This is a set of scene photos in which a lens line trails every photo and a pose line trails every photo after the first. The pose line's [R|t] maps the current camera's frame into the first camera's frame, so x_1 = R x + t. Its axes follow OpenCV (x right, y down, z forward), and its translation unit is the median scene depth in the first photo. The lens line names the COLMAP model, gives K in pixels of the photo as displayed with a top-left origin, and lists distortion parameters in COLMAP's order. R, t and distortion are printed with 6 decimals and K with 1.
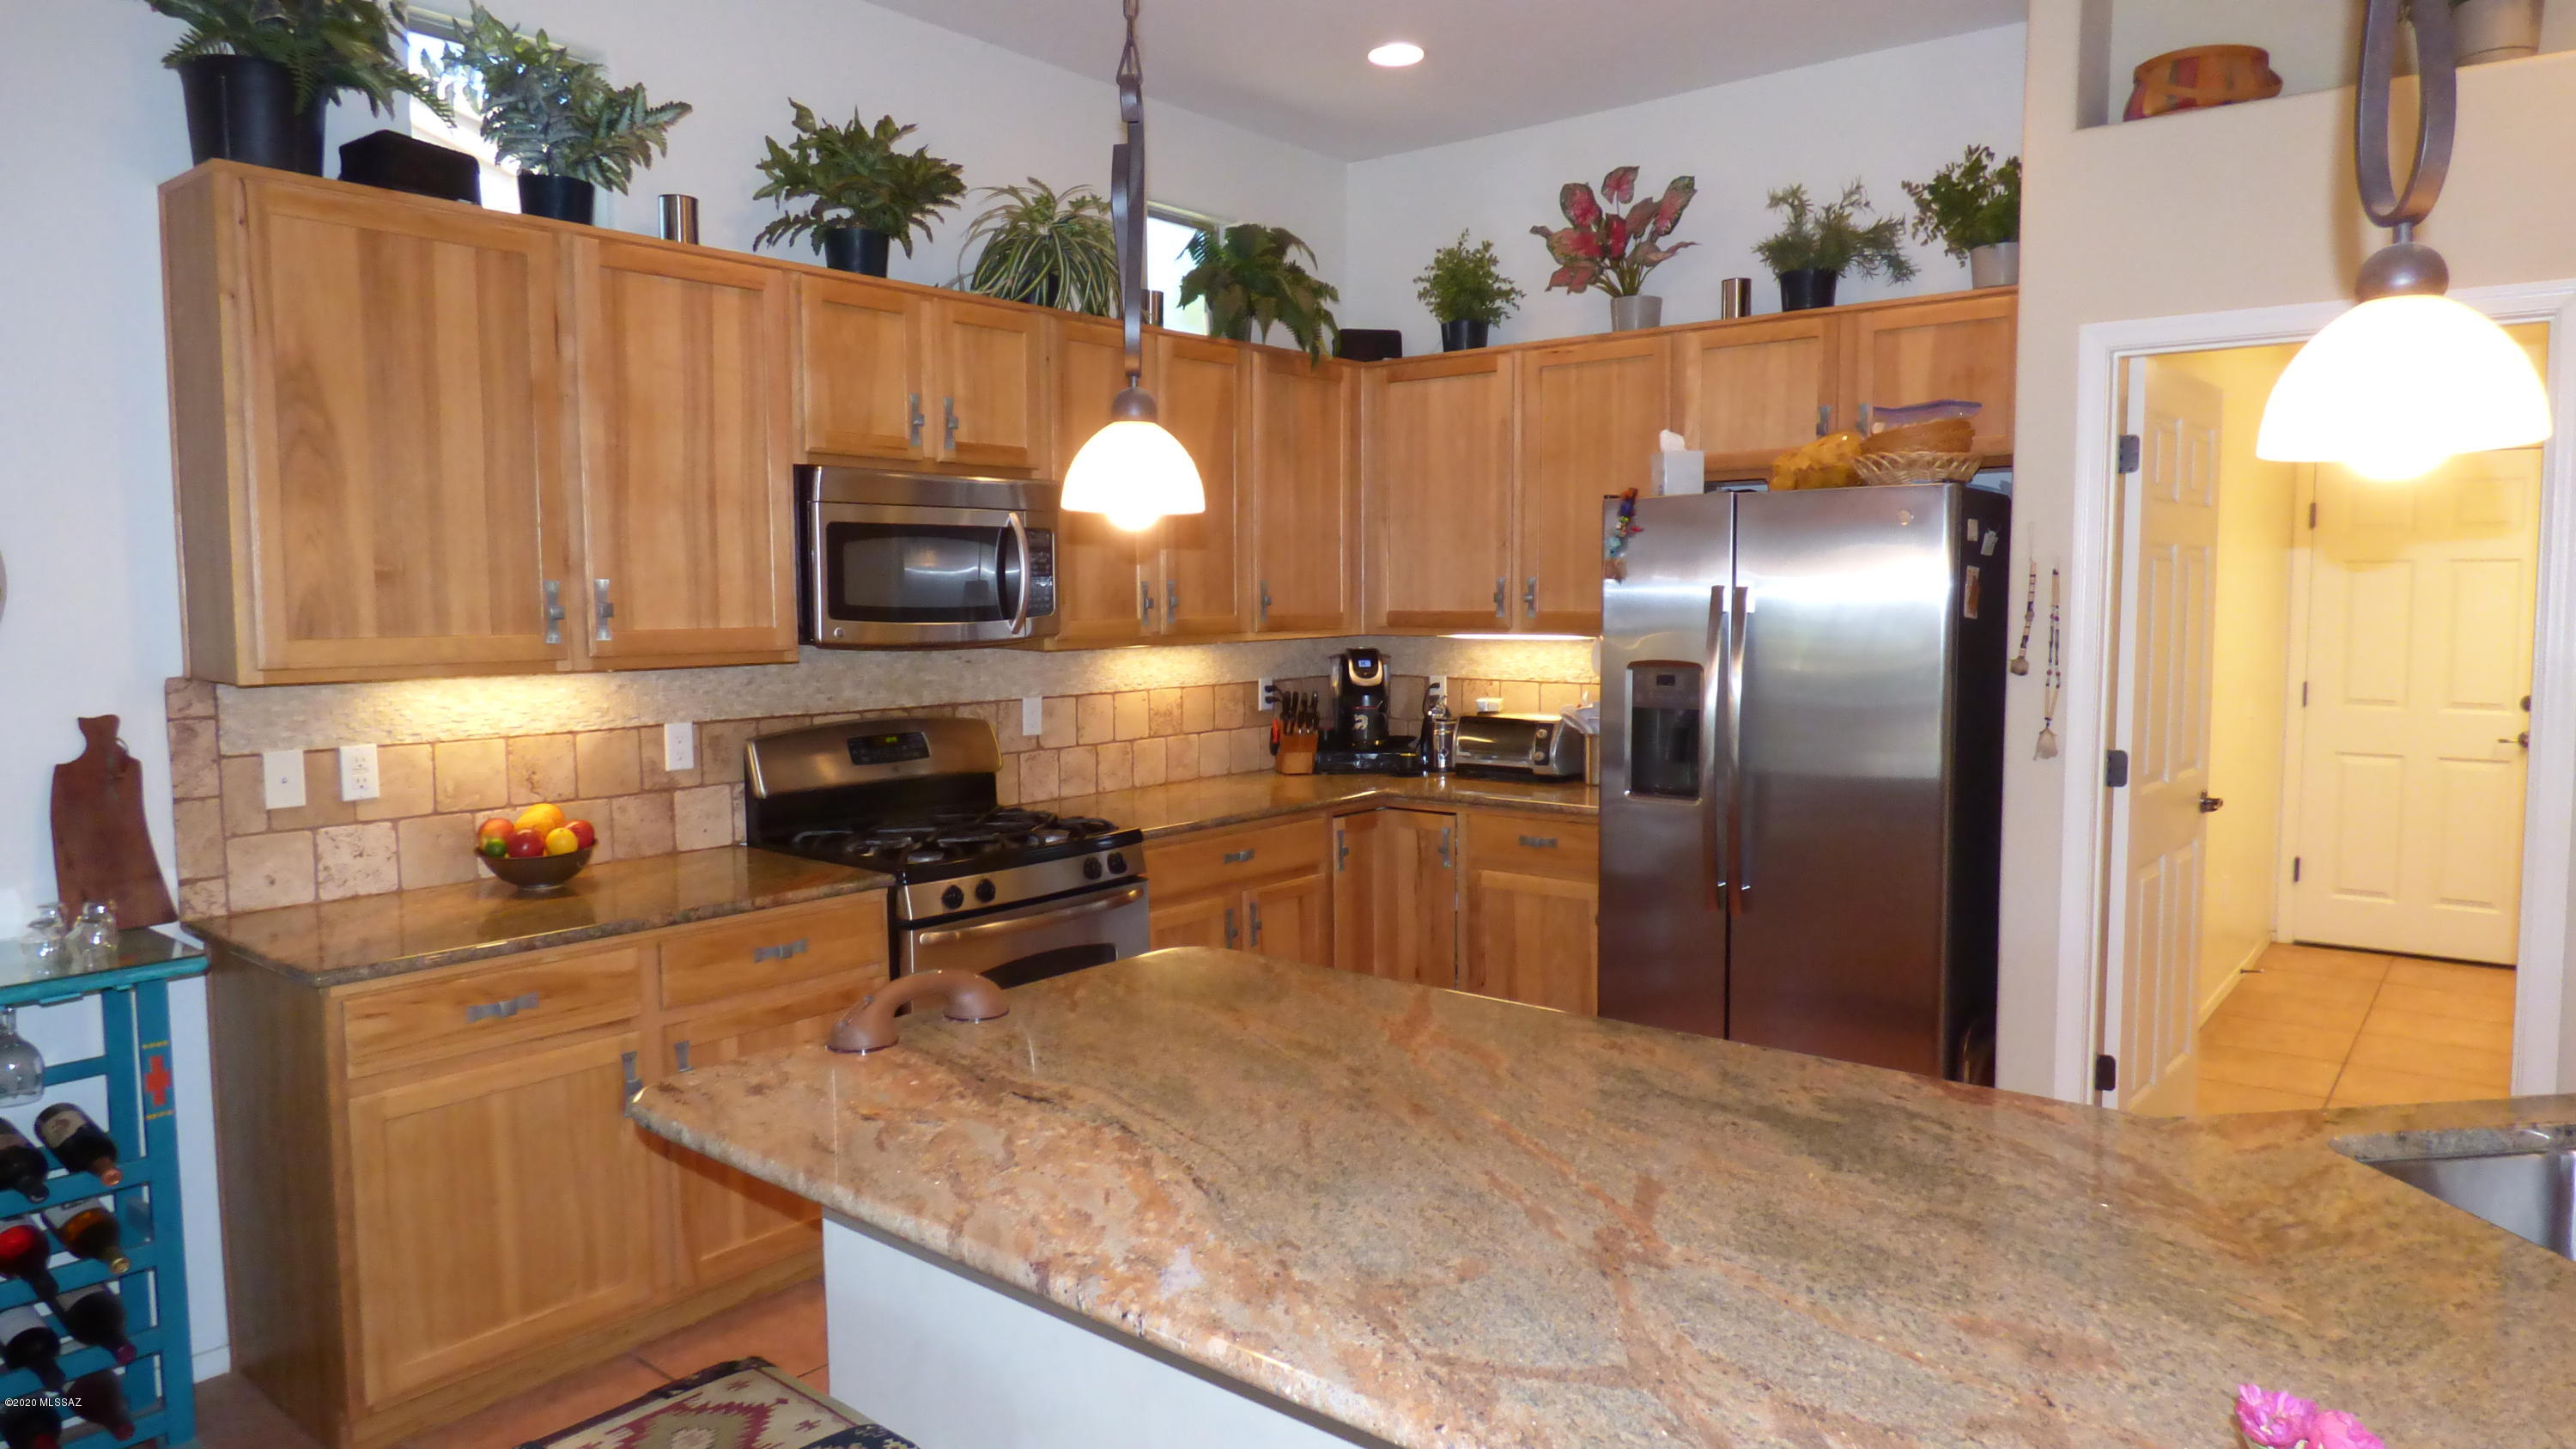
lens RADIAL K [[1575.7, 0, 1298.7], [0, 1575.7, 726.1], [0, 0, 1]] dist [-0.001245, -0.002775]
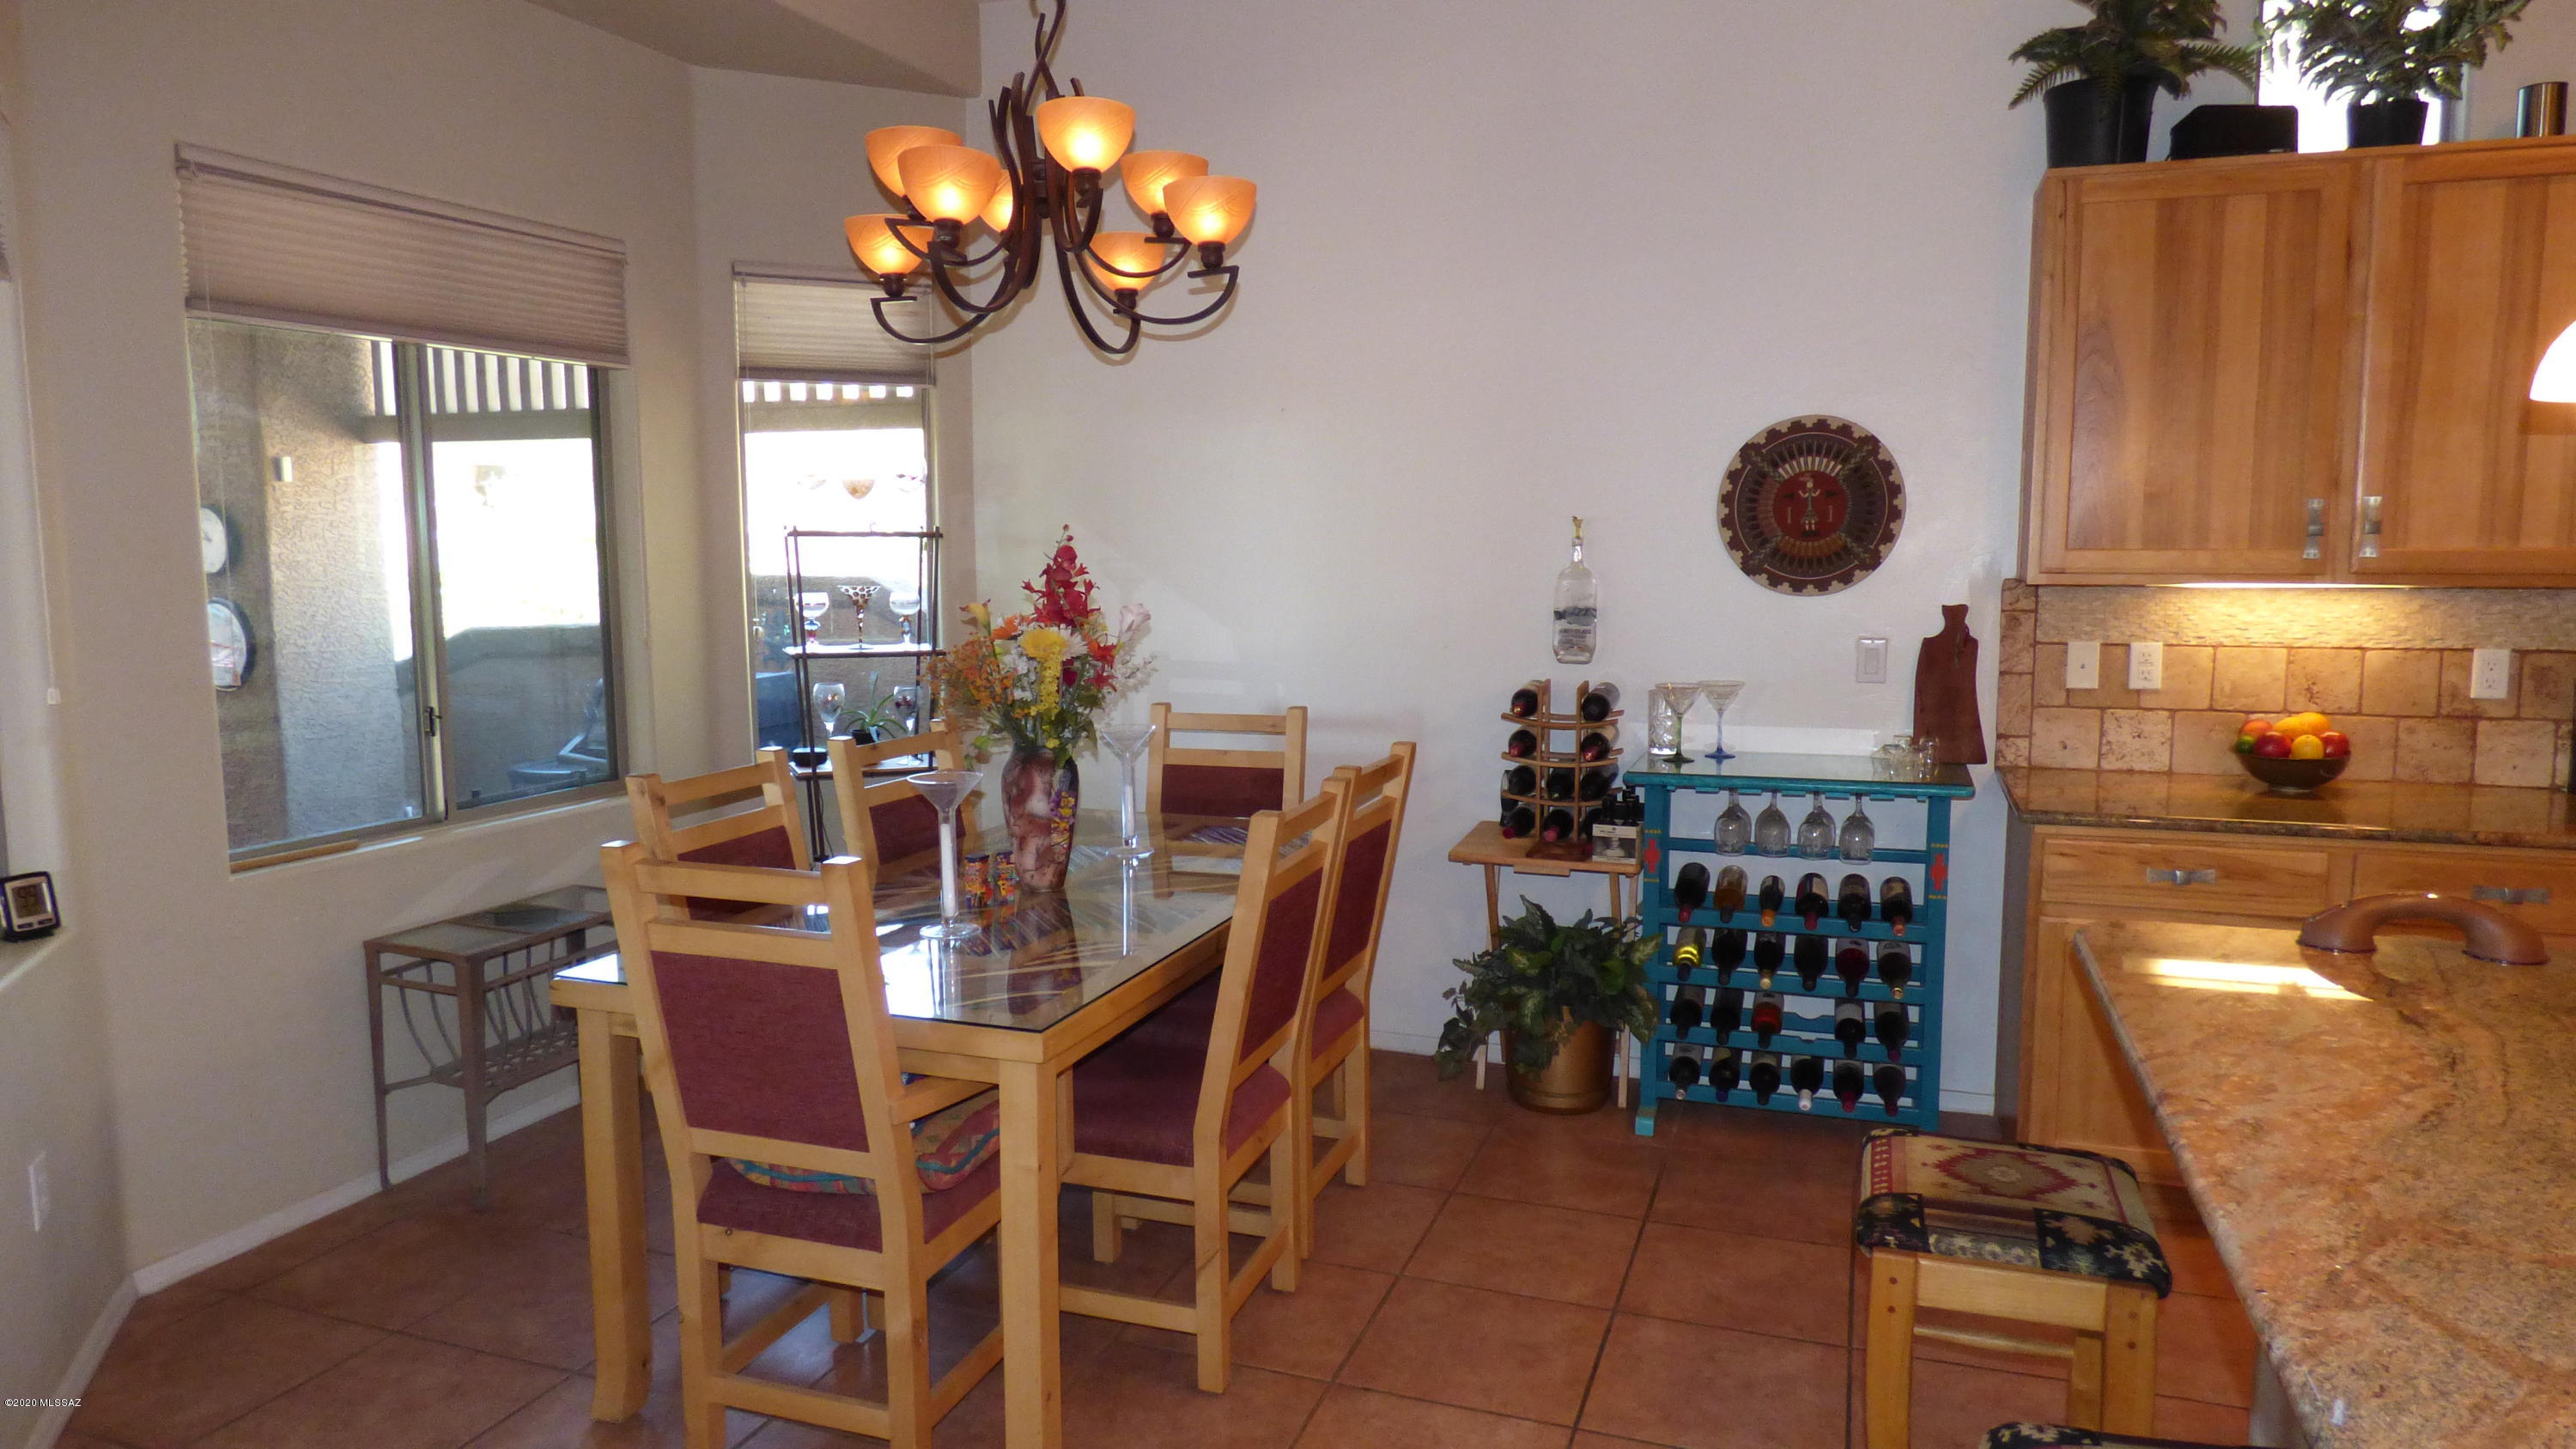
lens RADIAL K [[1566.3, 0, 1310.8], [0, 1566.3, 715.7], [0, 0, 1]] dist [-0.007776, -0.002232]
pose [[0.332762, 0.108446, -0.936754, 0.282673], [-0.075782, 0.993228, 0.088064, 0.010316], [0.939961, 0.041685, 0.338727, 0.020109]]
